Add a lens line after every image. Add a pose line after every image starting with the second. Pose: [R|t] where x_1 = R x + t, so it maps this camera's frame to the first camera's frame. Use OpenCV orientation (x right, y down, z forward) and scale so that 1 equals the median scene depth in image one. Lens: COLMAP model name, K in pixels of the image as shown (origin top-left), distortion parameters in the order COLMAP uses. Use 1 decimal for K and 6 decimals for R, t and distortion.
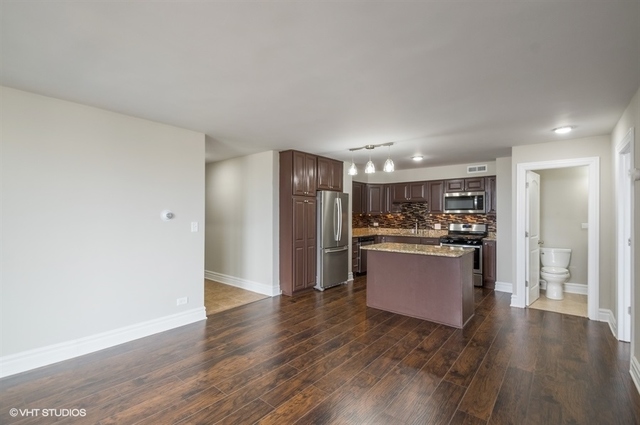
lens RADIAL K [[287.6, 0, 319.2], [0, 287.6, 217.3], [0, 0, 1]] dist [0.015277, -0.009200]
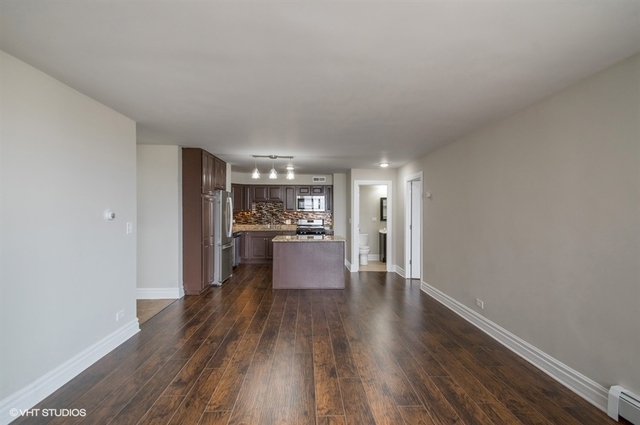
lens RADIAL K [[287.6, 0, 318.4], [0, 287.6, 217.6], [0, 0, 1]] dist [0.015277, -0.009200]
pose [[0.742361, -0.012010, 0.669892, -0.445842], [0.002394, 0.999880, 0.015273, -0.007220], [-0.669995, -0.009734, 0.742301, -0.022816]]
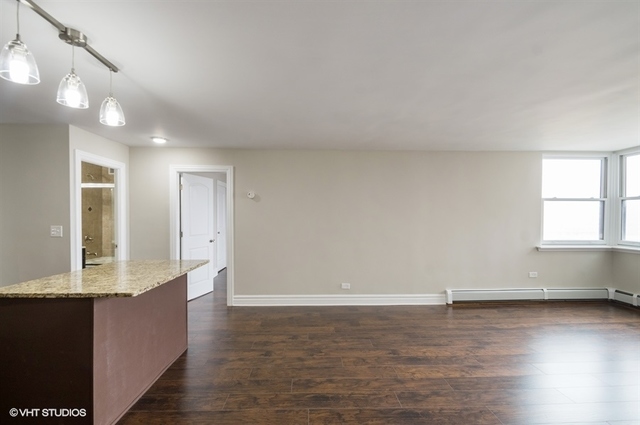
lens RADIAL K [[287.6, 0, 320.6], [0, 287.6, 220.0], [0, 0, 1]] dist [0.015277, -0.009200]
pose [[-0.662305, -0.014521, 0.749094, -0.297841], [-0.001112, 0.999830, 0.018398, -0.008633], [-0.749234, 0.011352, -0.662208, 0.913822]]
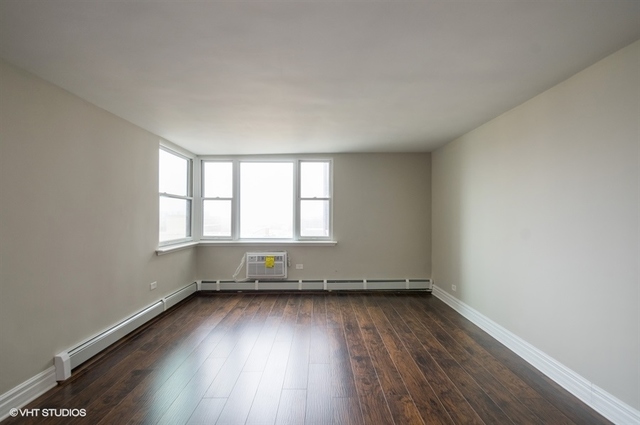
lens RADIAL K [[287.6, 0, 316.5], [0, 287.6, 215.8], [0, 0, 1]] dist [0.015277, -0.009200]
pose [[-0.776068, -0.005540, -0.630625, 0.096603], [-0.005308, 0.999983, -0.002254, 0.000612], [0.630627, 0.001598, -0.776084, 0.639533]]
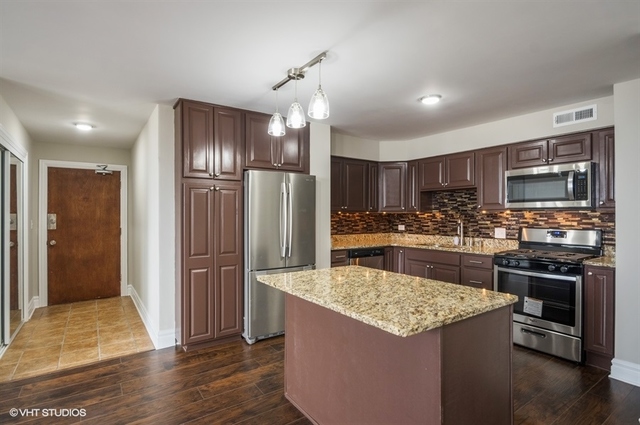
lens RADIAL K [[325.8, 0, 319.9], [0, 325.8, 217.6], [0, 0, 1]] dist [0.012911, -0.012520]
pose [[0.965002, -0.000255, -0.262243, 0.329393], [0.000600, 0.999999, 0.001237, 0.001838], [0.262243, -0.001351, 0.965001, 0.423807]]
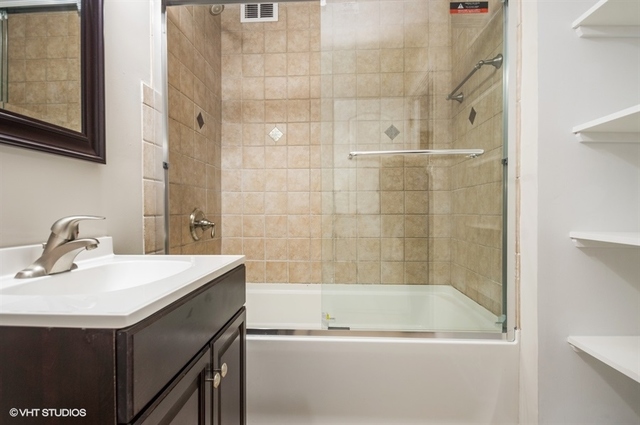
lens RADIAL K [[325.8, 0, 318.7], [0, 325.8, 214.8], [0, 0, 1]] dist [0.012911, -0.012520]
pose [[-0.592030, -0.015291, 0.805771, 0.809106], [-0.000988, 0.999833, 0.018247, 0.071464], [-0.805915, 0.010007, -0.591946, 0.951209]]
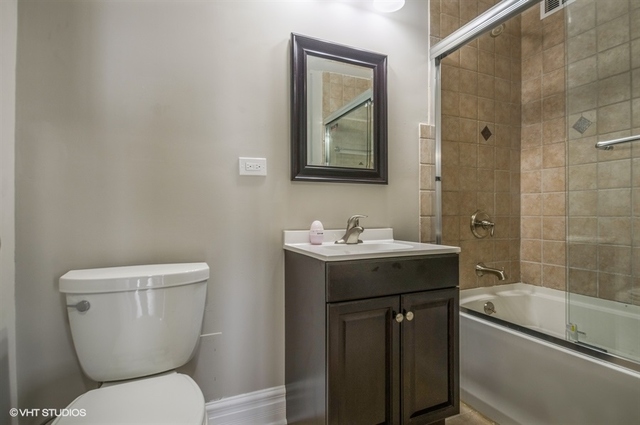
lens RADIAL K [[325.8, 0, 318.2], [0, 325.8, 213.8], [0, 0, 1]] dist [0.012911, -0.012520]
pose [[0.461118, -0.007884, 0.887304, 0.710326], [0.007577, 0.999959, 0.004947, 0.071987], [-0.887307, 0.004442, 0.461159, 0.835242]]
